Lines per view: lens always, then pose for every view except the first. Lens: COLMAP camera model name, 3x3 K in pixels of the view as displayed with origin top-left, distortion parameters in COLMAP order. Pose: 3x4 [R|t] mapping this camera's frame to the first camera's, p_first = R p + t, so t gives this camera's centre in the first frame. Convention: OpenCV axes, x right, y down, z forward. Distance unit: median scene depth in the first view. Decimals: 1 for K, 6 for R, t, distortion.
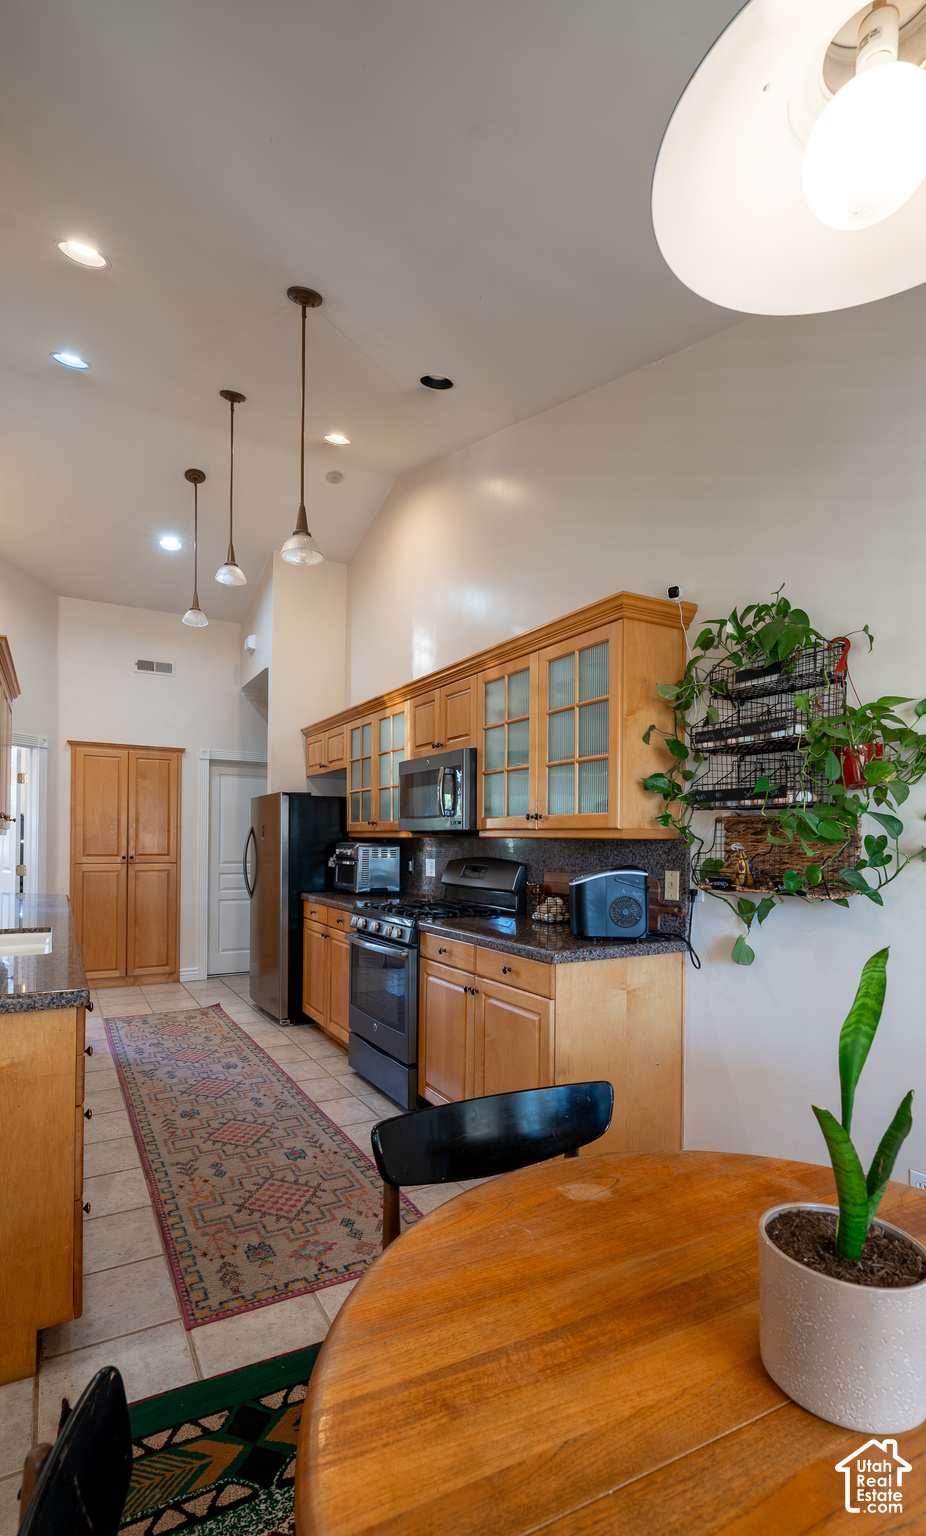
lens RADIAL K [[705.5, 0, 488.9], [0, 705.5, 836.2], [0, 0, 1]] dist [0.000730, 0.000289]
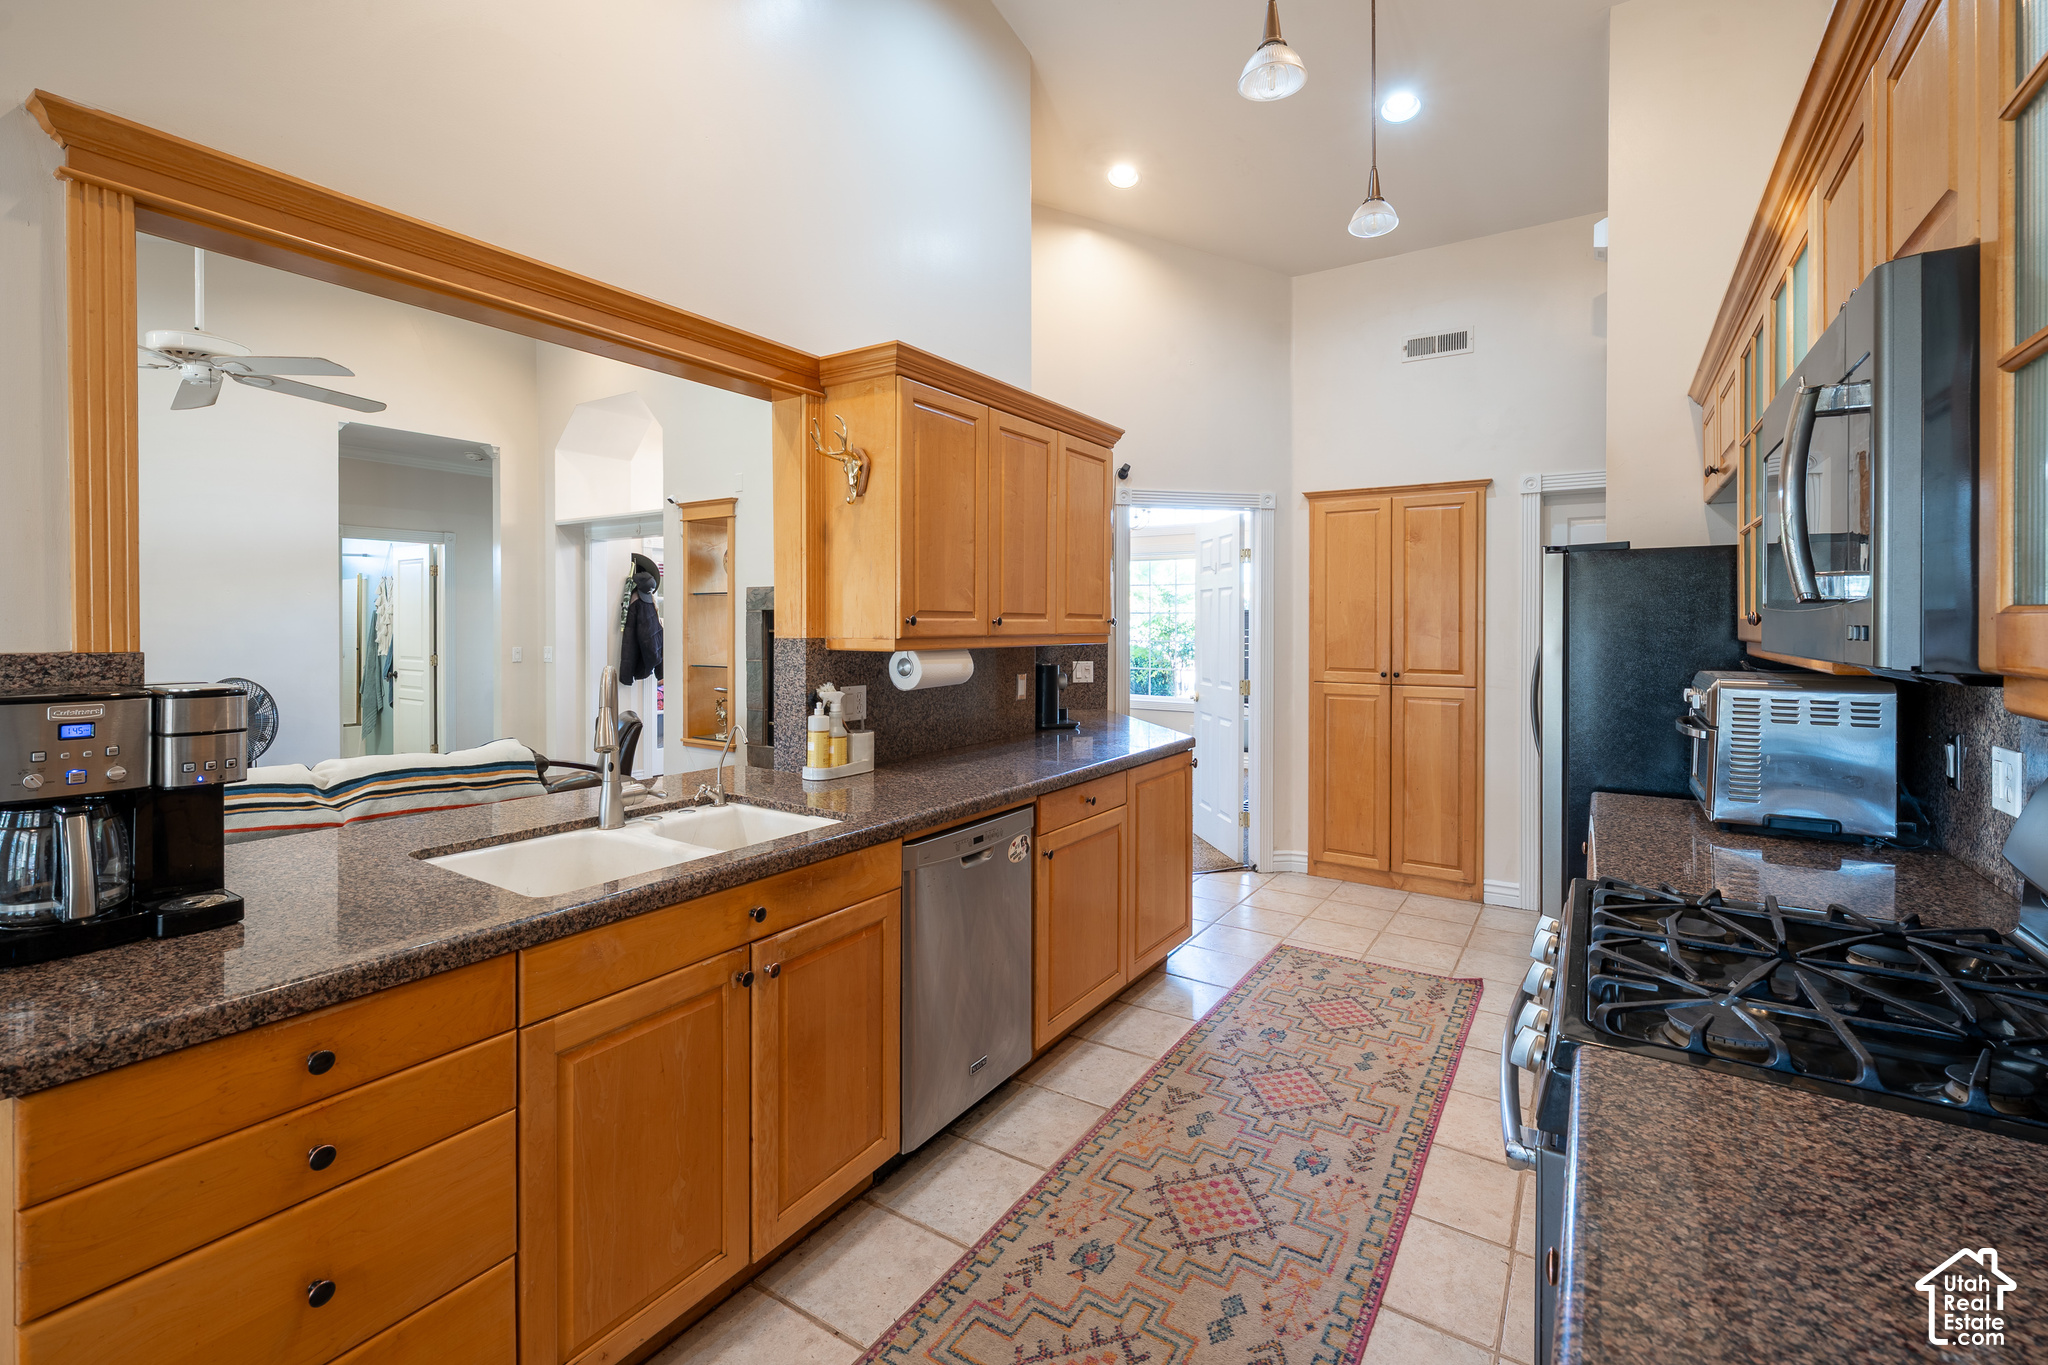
lens RADIAL K [[902.8, 0, 1038.5], [0, 902.8, 627.7], [0, 0, 1]] dist [0.001352, -0.000572]
pose [[0.423422, 0.000452, -0.905932, 0.070535], [0.006466, 0.999973, 0.003521, -0.017625], [0.905909, -0.007348, 0.423408, 0.495817]]
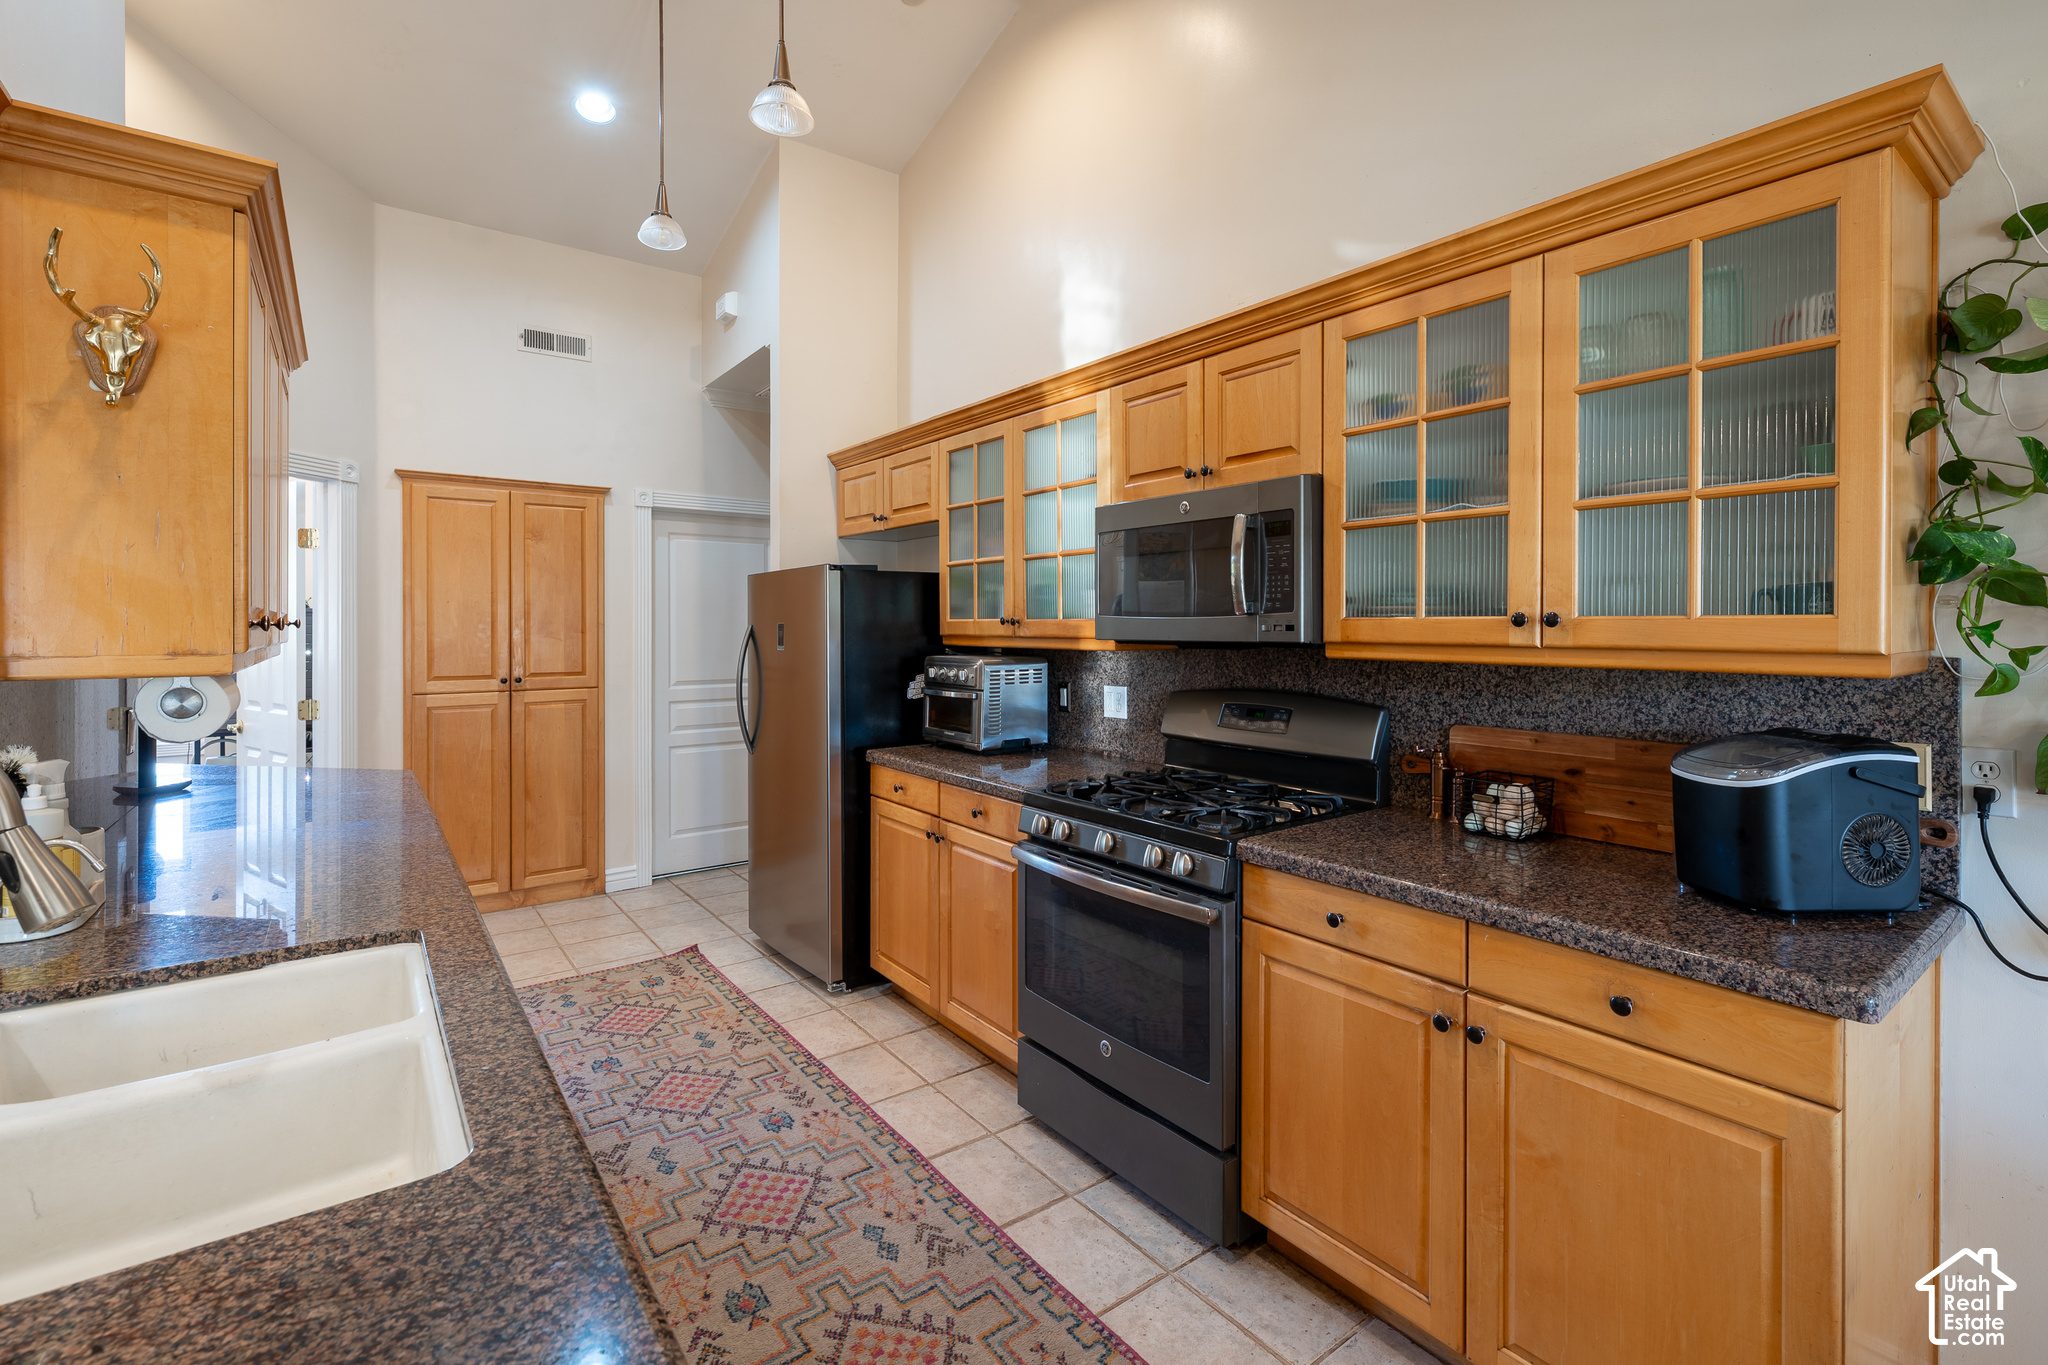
lens RADIAL K [[902.8, 0, 1038.5], [0, 902.8, 627.7], [0, 0, 1]] dist [0.001352, -0.000572]
pose [[0.994622, -0.007791, 0.103274, -0.206188], [0.006762, 0.999924, 0.010310, -0.020147], [-0.103346, -0.009556, 0.994600, 0.296637]]
